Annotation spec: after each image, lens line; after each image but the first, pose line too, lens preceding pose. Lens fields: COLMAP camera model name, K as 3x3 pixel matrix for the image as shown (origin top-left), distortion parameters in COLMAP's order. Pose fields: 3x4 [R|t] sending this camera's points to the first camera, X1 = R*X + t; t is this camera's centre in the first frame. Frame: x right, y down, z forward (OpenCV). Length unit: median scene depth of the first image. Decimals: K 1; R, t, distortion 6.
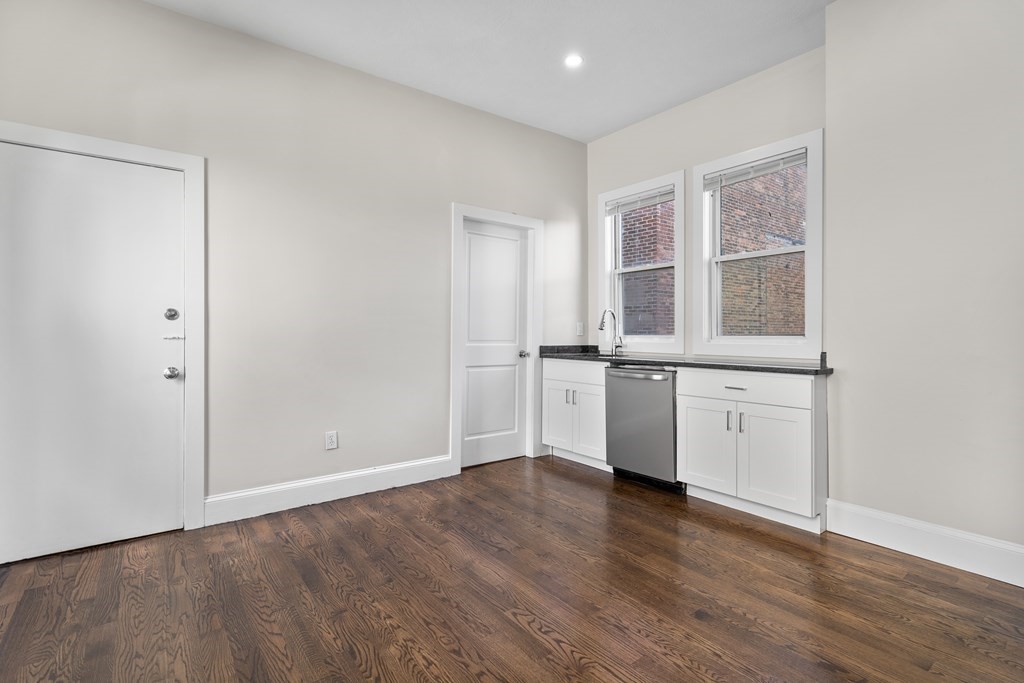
lens RADIAL K [[495.4, 0, 510.6], [0, 495.4, 336.7], [0, 0, 1]] dist [0.001368, 0.000098]
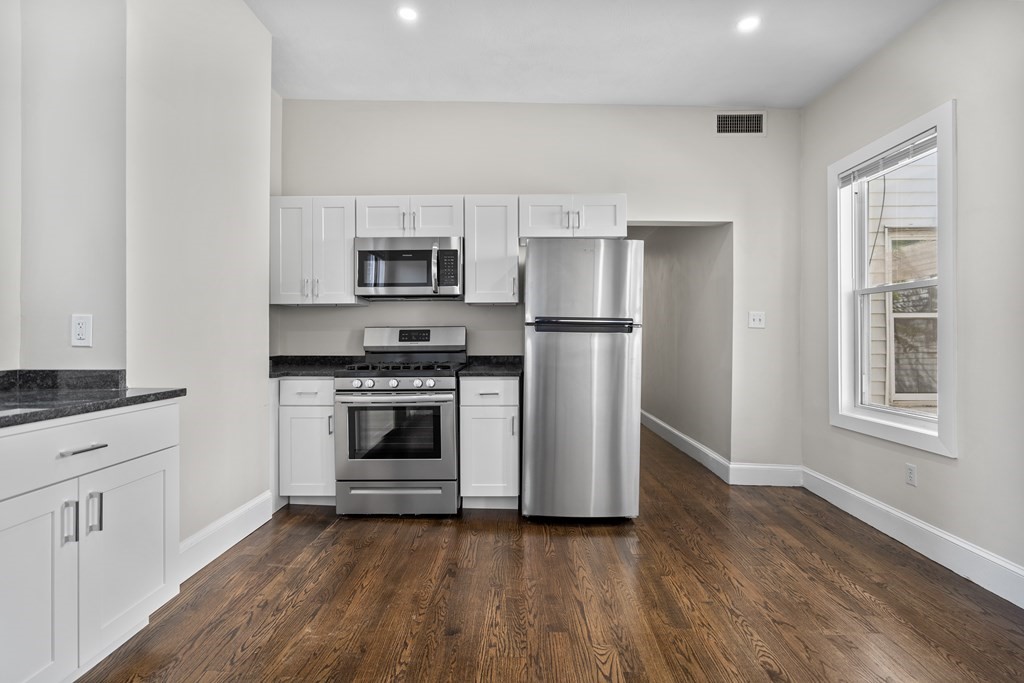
lens RADIAL K [[460.5, 0, 512.3], [0, 460.5, 338.0], [0, 0, 1]] dist [-0.005726, -0.000685]
pose [[-0.796545, -0.000973, 0.604579, -0.244034], [-0.000855, 1.000000, 0.000483, -0.013756], [-0.604579, -0.000132, -0.796545, 1.584720]]
